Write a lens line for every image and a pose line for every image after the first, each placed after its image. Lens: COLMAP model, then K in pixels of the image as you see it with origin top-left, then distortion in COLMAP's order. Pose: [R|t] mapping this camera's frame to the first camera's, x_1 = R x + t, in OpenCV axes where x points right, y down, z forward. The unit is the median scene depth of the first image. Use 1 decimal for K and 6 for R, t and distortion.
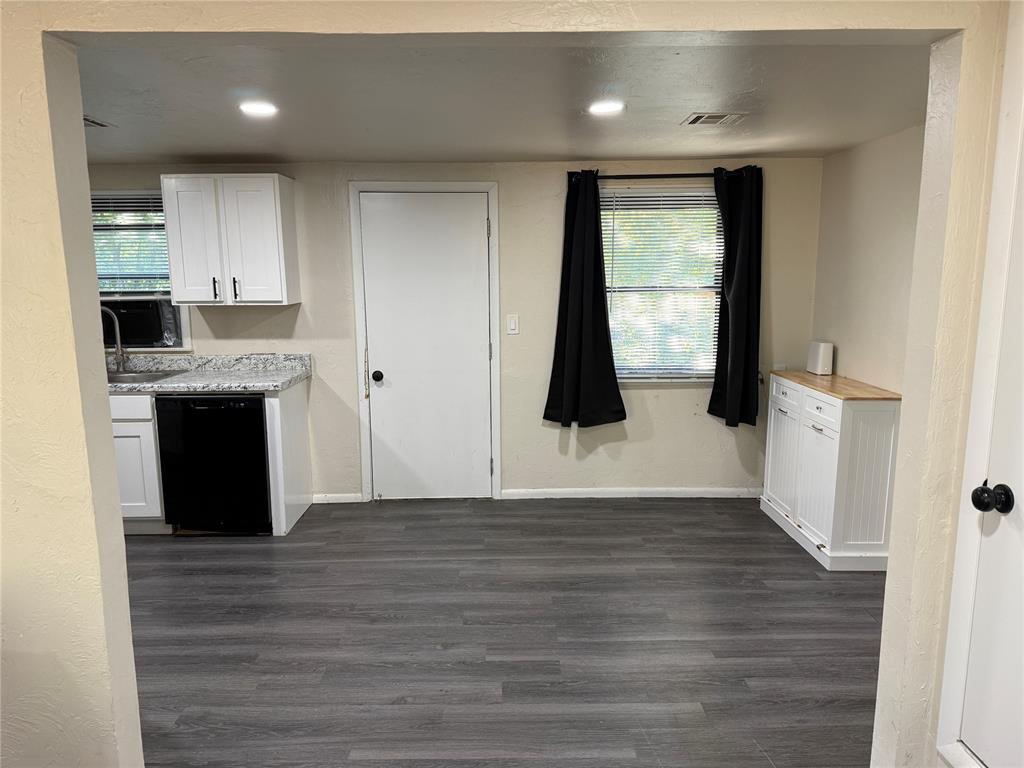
lens RADIAL K [[712.6, 0, 513.8], [0, 712.6, 389.6], [0, 0, 1]] dist [0.086662, -0.121577]
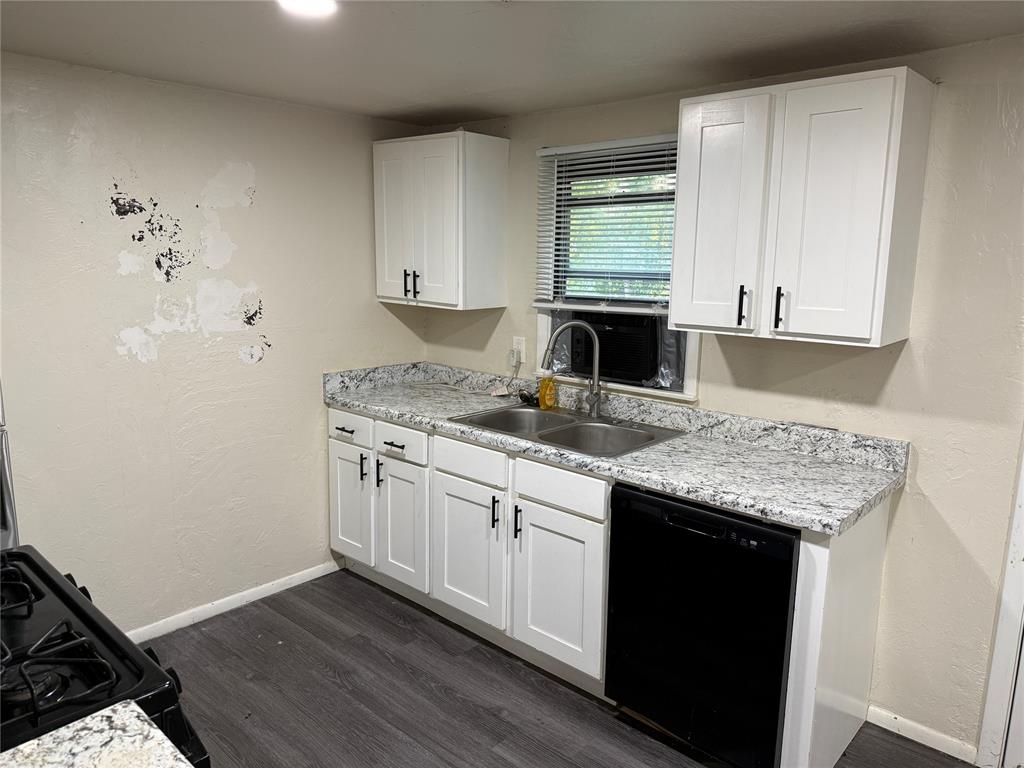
lens RADIAL K [[712.6, 0, 511.5], [0, 712.6, 380.5], [0, 0, 1]] dist [0.086662, -0.121577]
pose [[0.731777, 0.136047, -0.667827, -0.167756], [-0.130066, 0.989742, 0.059106, -0.091125], [0.669018, 0.043609, 0.741966, 0.473131]]
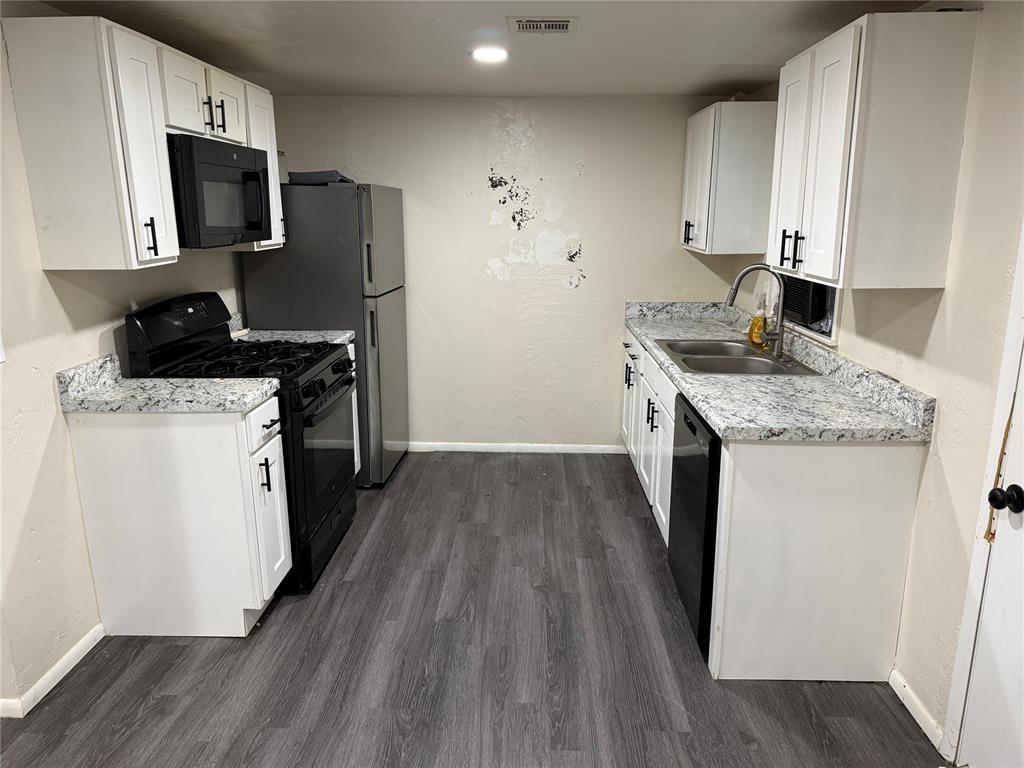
lens RADIAL K [[712.6, 0, 513.8], [0, 712.6, 387.1], [0, 0, 1]] dist [0.086662, -0.121577]
pose [[-0.040120, 0.243268, -0.969129, 0.191974], [-0.164978, 0.954985, 0.246548, -0.135912], [0.985481, 0.169777, 0.001820, 0.771662]]
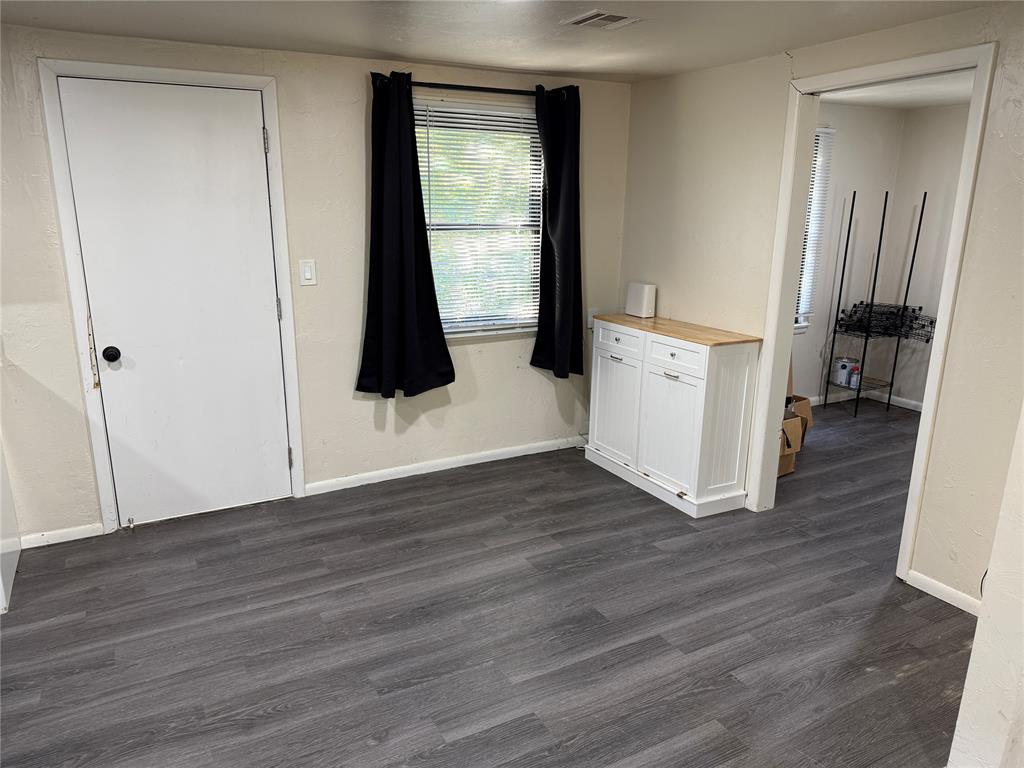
lens RADIAL K [[712.6, 0, 511.4], [0, 712.6, 391.9], [0, 0, 1]] dist [0.086662, -0.121577]
pose [[0.885966, -0.106504, 0.451354, -0.179101], [0.062083, 0.991749, 0.112157, -0.039918], [-0.459575, -0.071346, 0.885268, 0.217005]]
